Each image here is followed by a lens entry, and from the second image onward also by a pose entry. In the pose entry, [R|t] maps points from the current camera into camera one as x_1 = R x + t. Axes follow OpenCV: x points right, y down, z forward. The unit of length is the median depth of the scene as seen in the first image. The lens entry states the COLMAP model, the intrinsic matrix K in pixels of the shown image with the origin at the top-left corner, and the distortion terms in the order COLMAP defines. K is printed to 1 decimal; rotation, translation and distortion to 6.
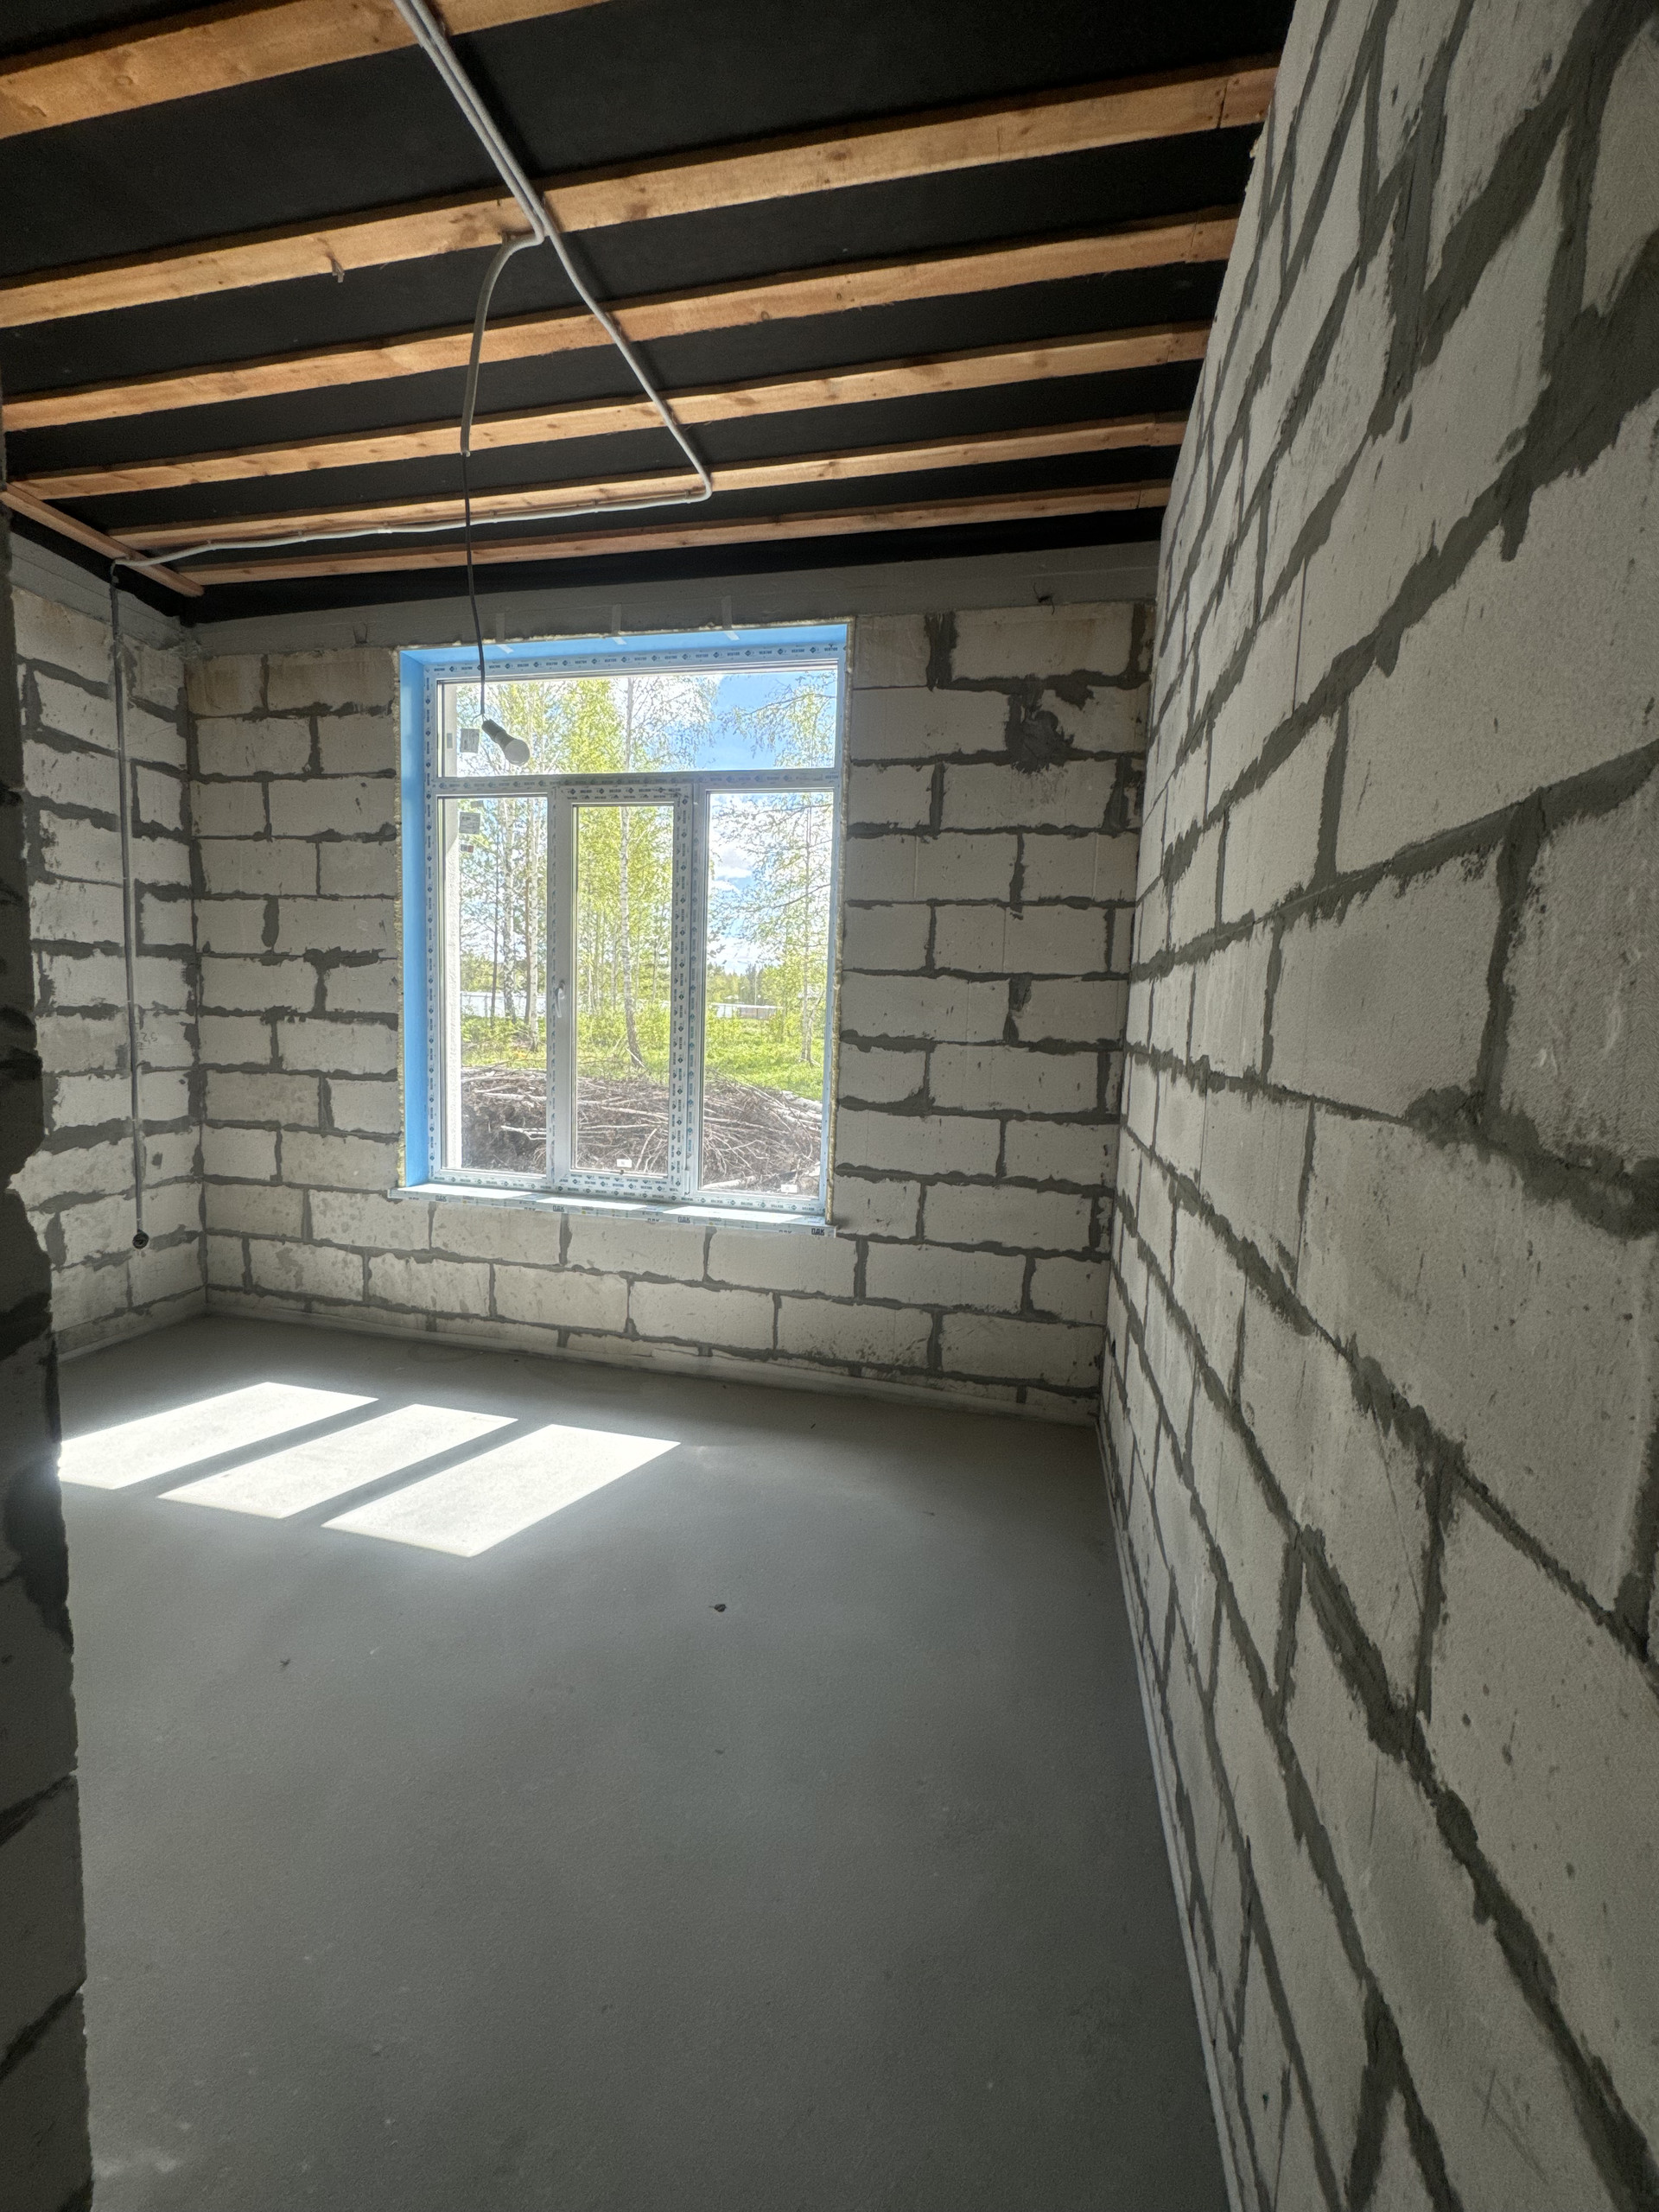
lens RADIAL K [[884.9, 0, 829.5], [0, 884.9, 1106.0], [0, 0, 1]] dist [0.002355, 0.000068]
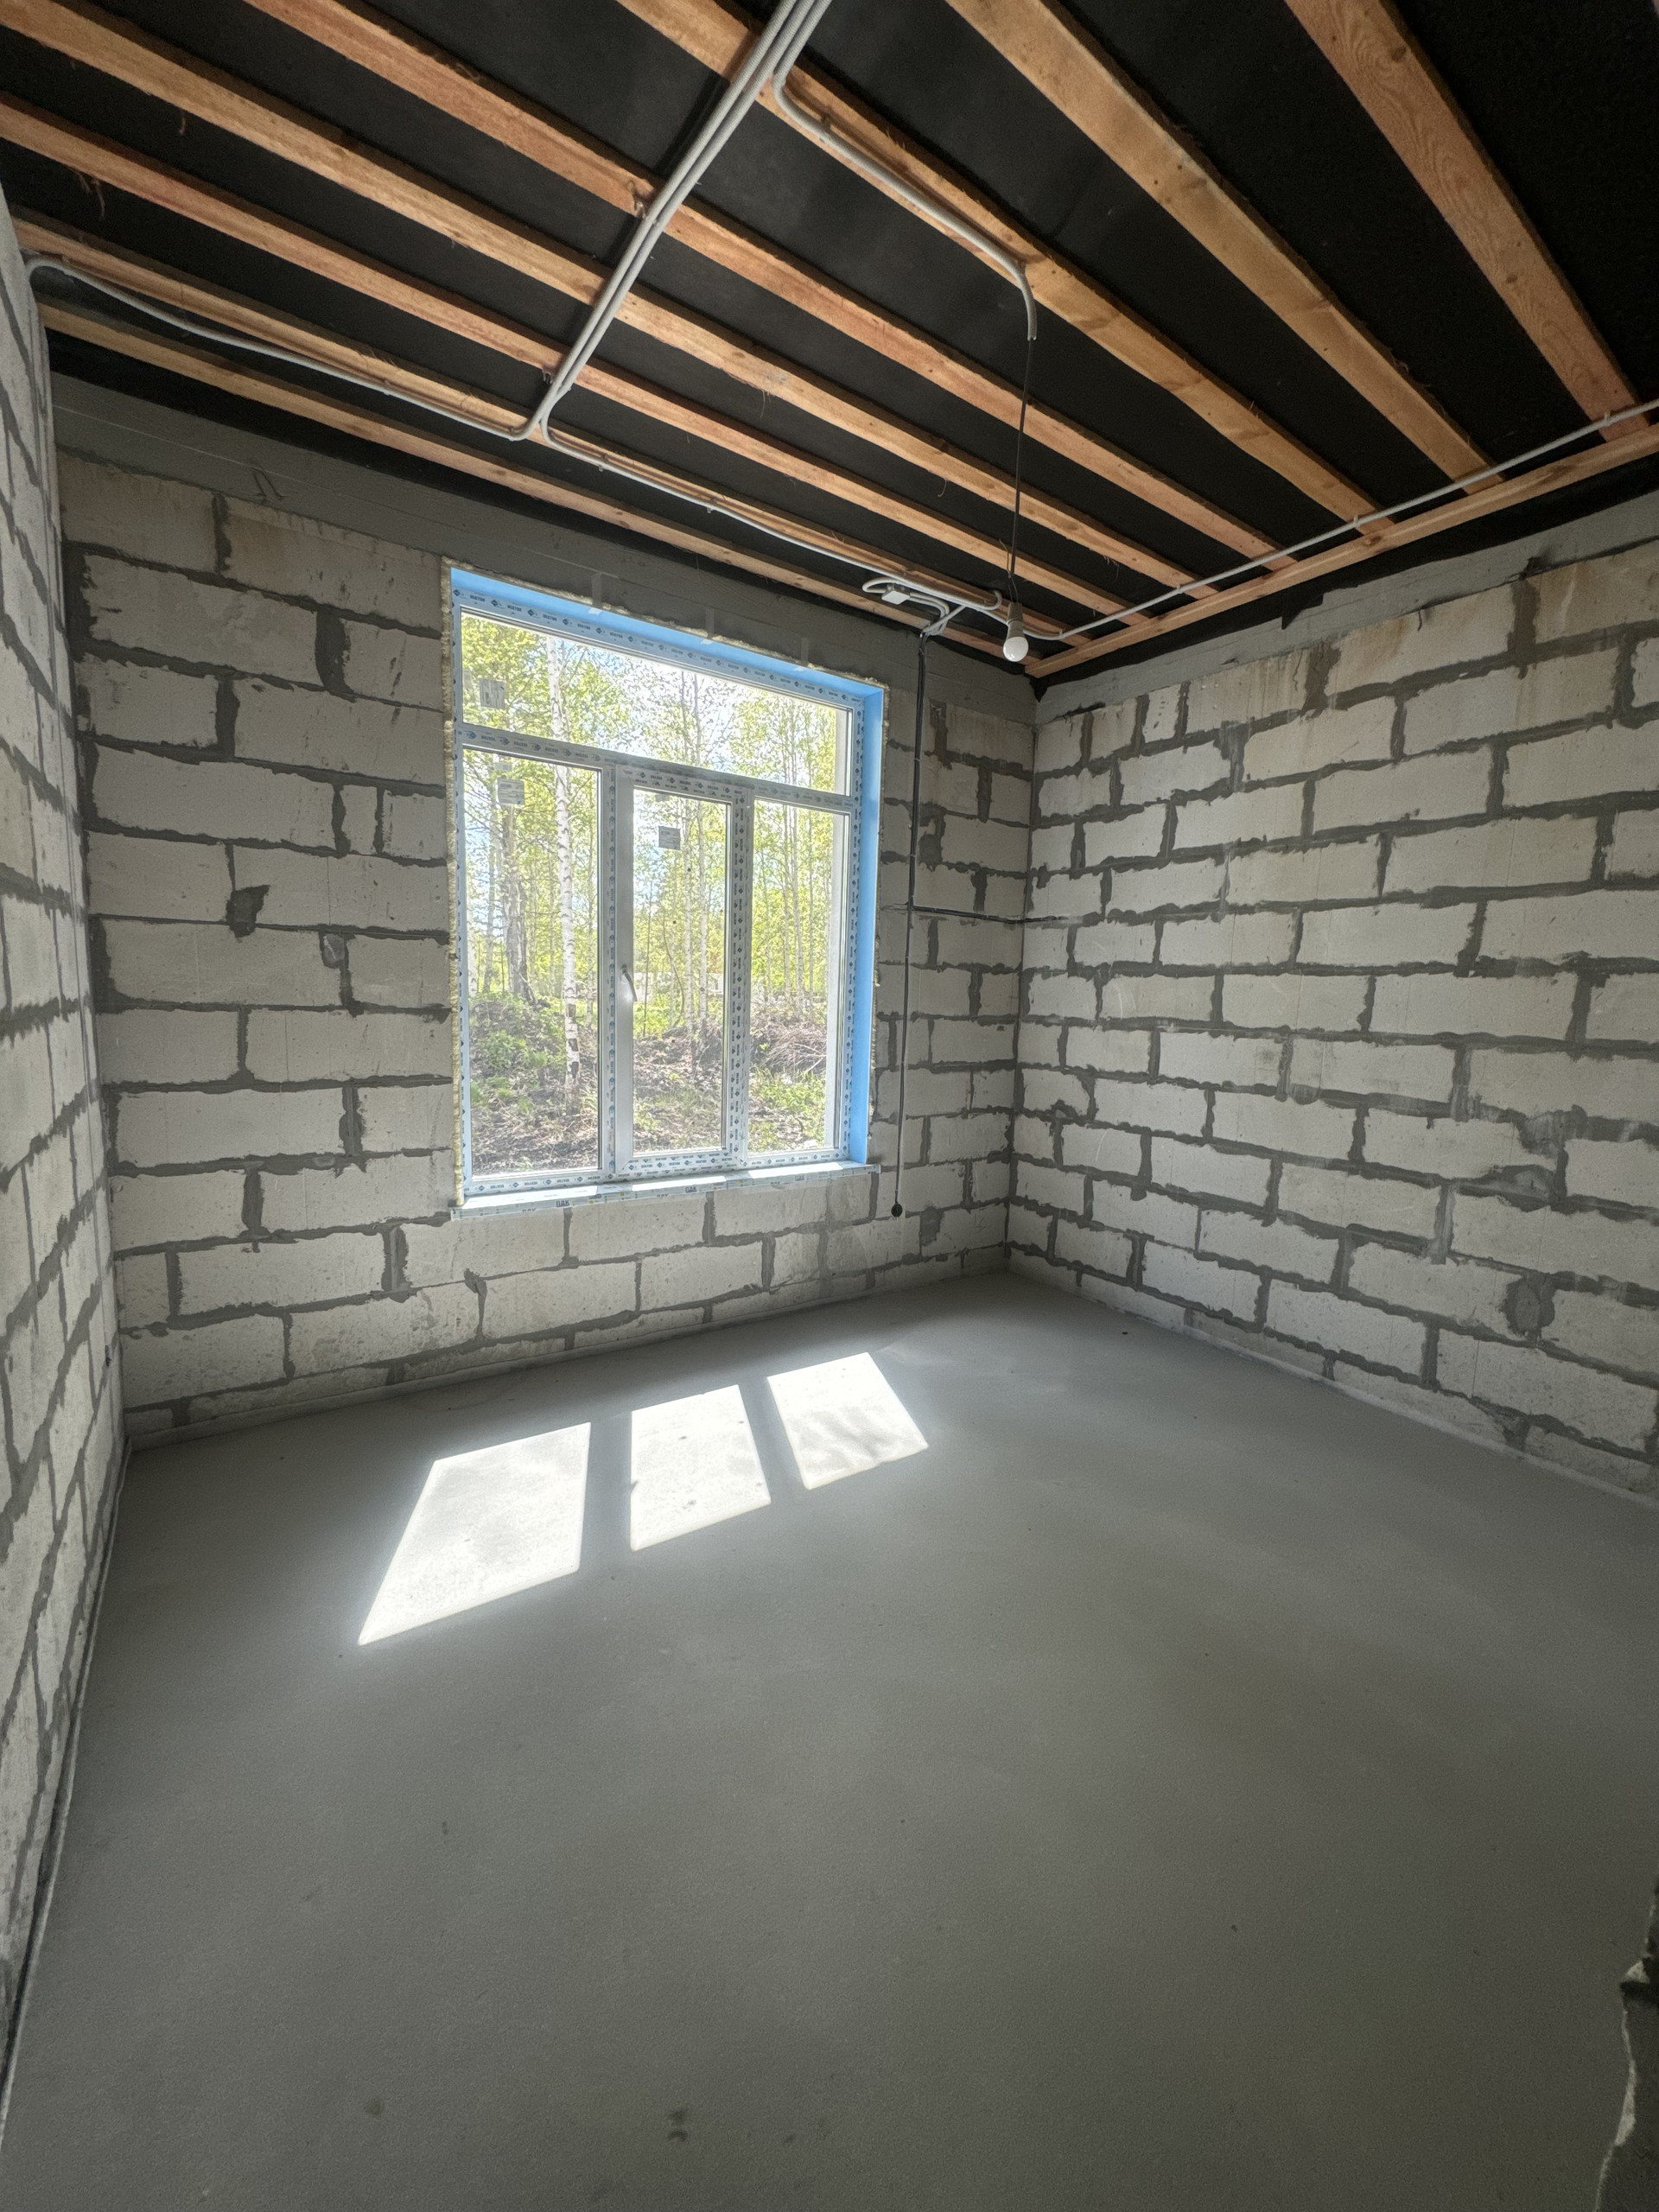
lens RADIAL K [[862.0, 0, 829.5], [0, 862.0, 1106.0], [0, 0, 1]] dist [-0.000470, -0.000057]
pose [[0.682990, -0.107381, 0.722492, -0.903334], [0.070438, 0.994207, 0.081179, -0.050914], [-0.727024, -0.004553, 0.686597, 0.188704]]
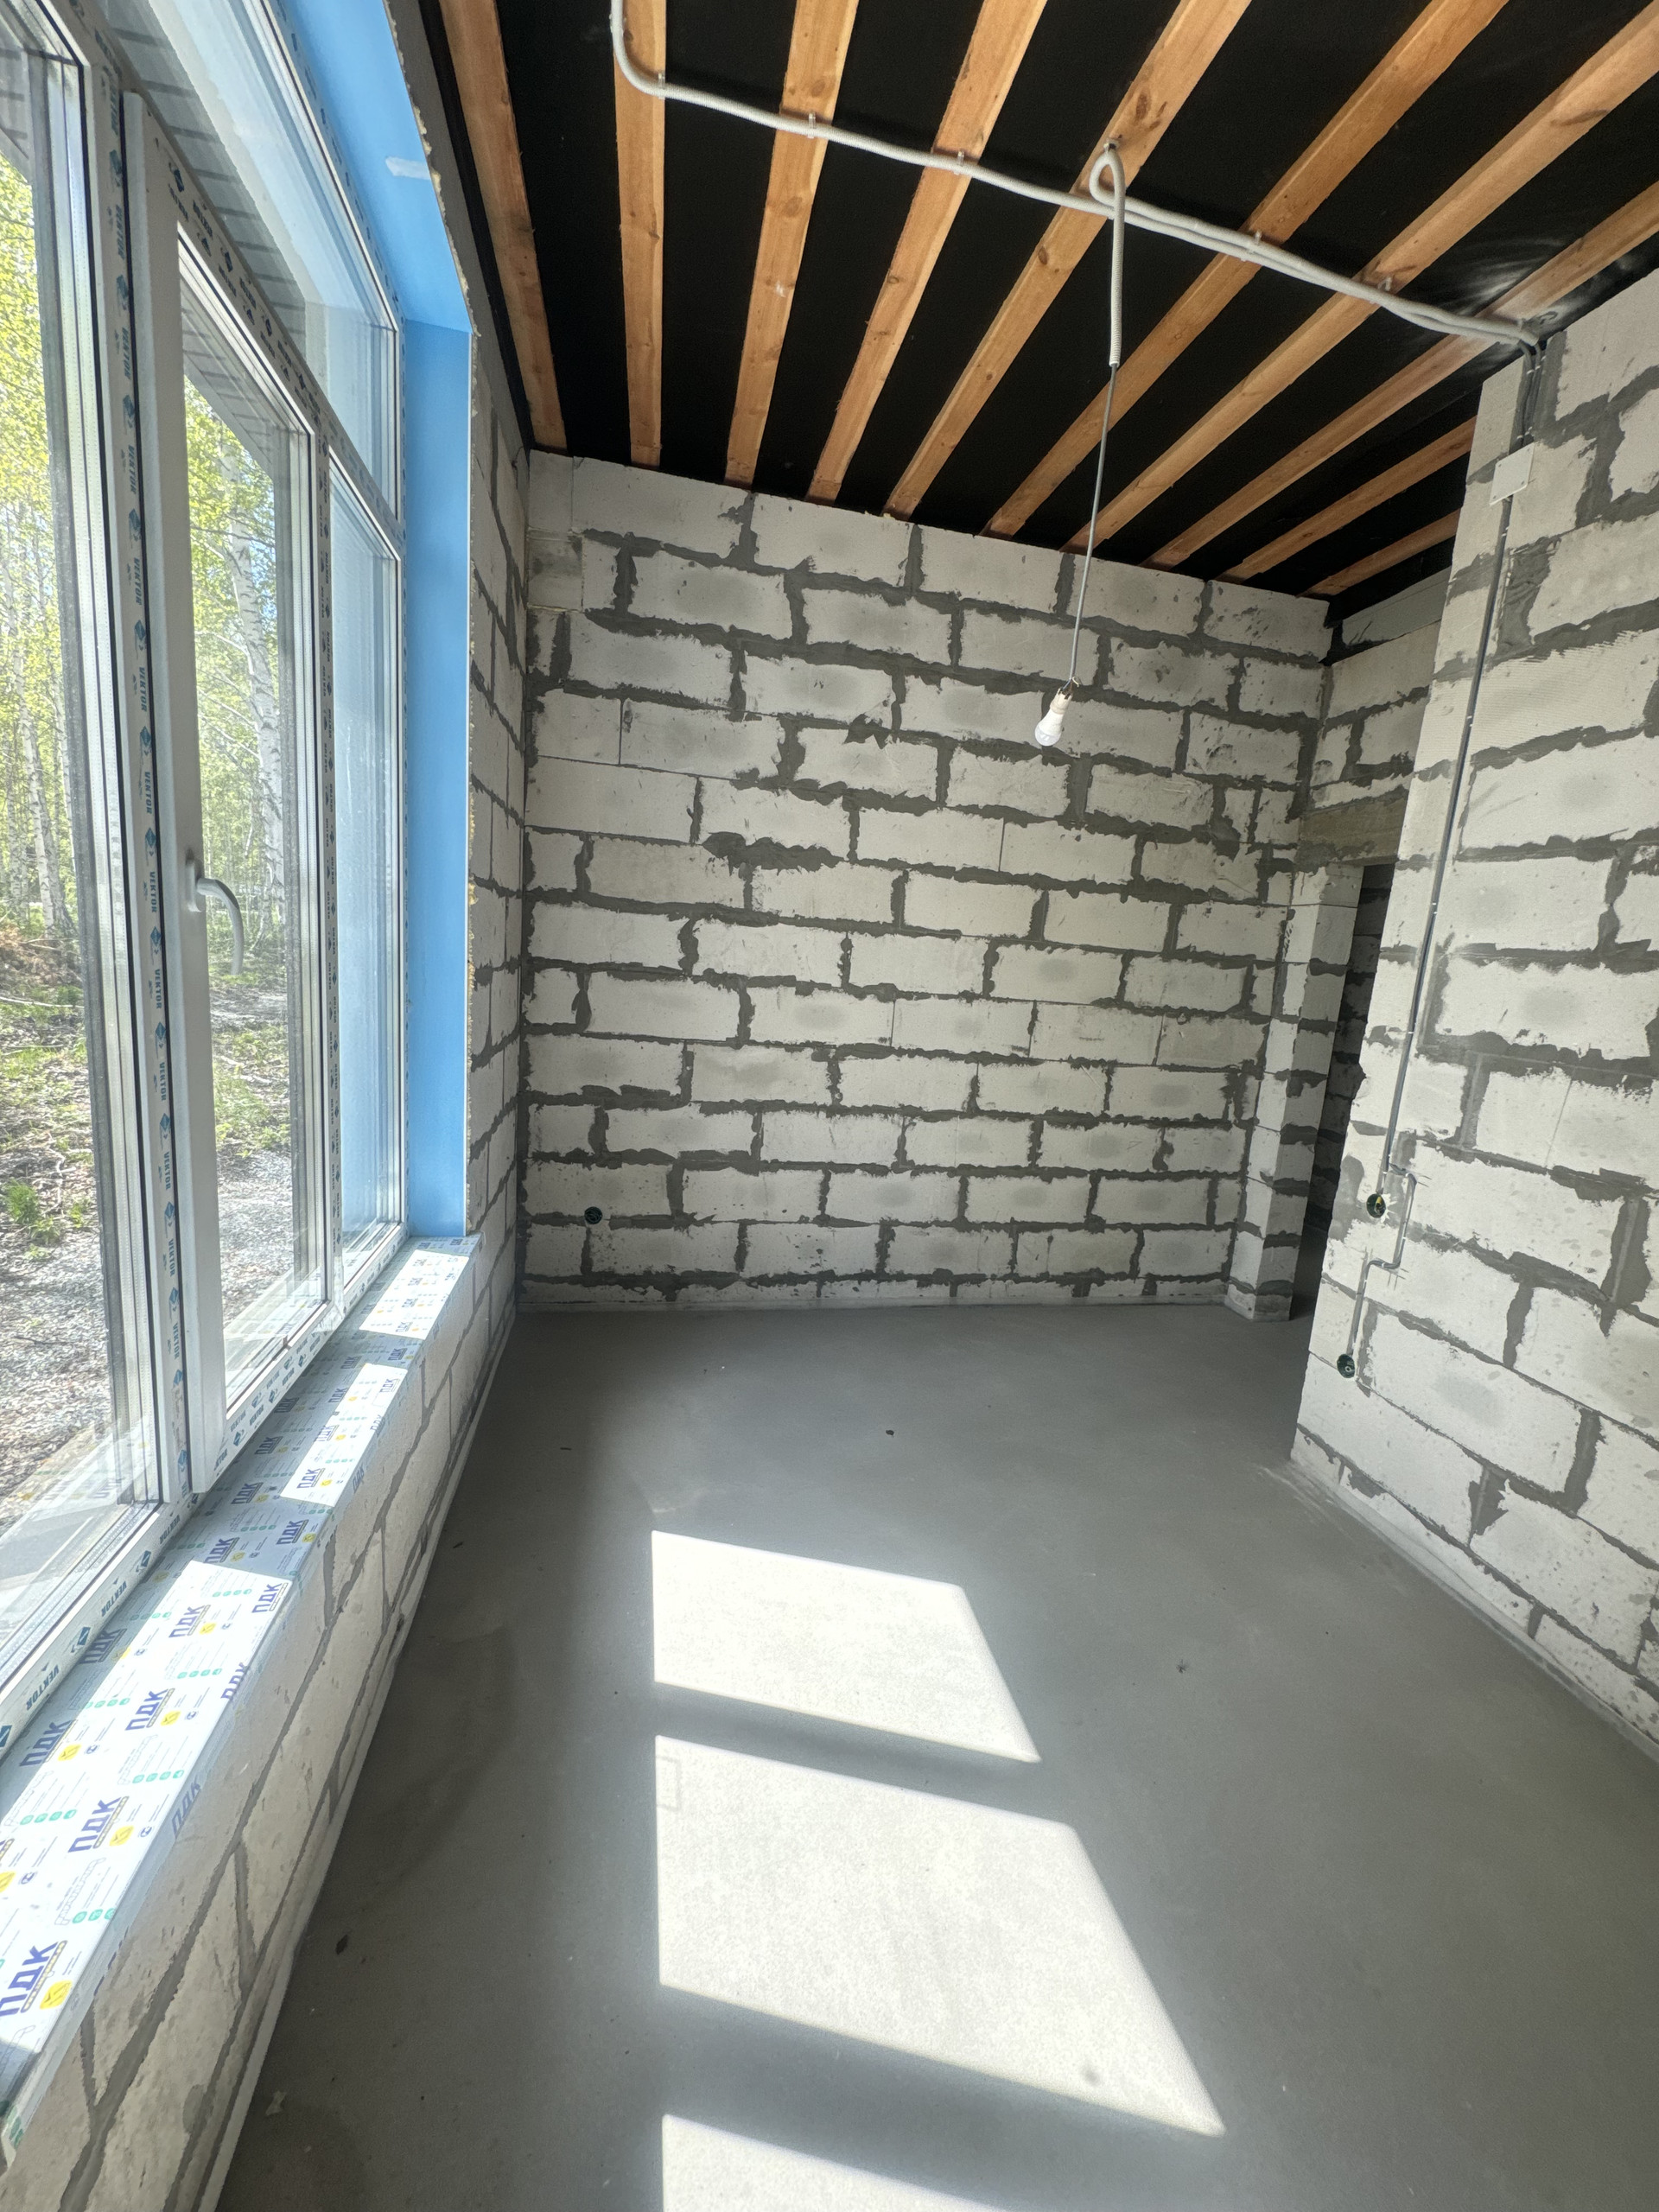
lens RADIAL K [[862.0, 0, 829.5], [0, 862.0, 1106.0], [0, 0, 1]] dist [-0.000470, -0.000057]
pose [[-0.417634, -0.222042, 0.881067, -0.708016], [0.001890, 0.969467, 0.245216, -0.135569], [-0.908613, 0.104076, -0.404463, 0.982363]]
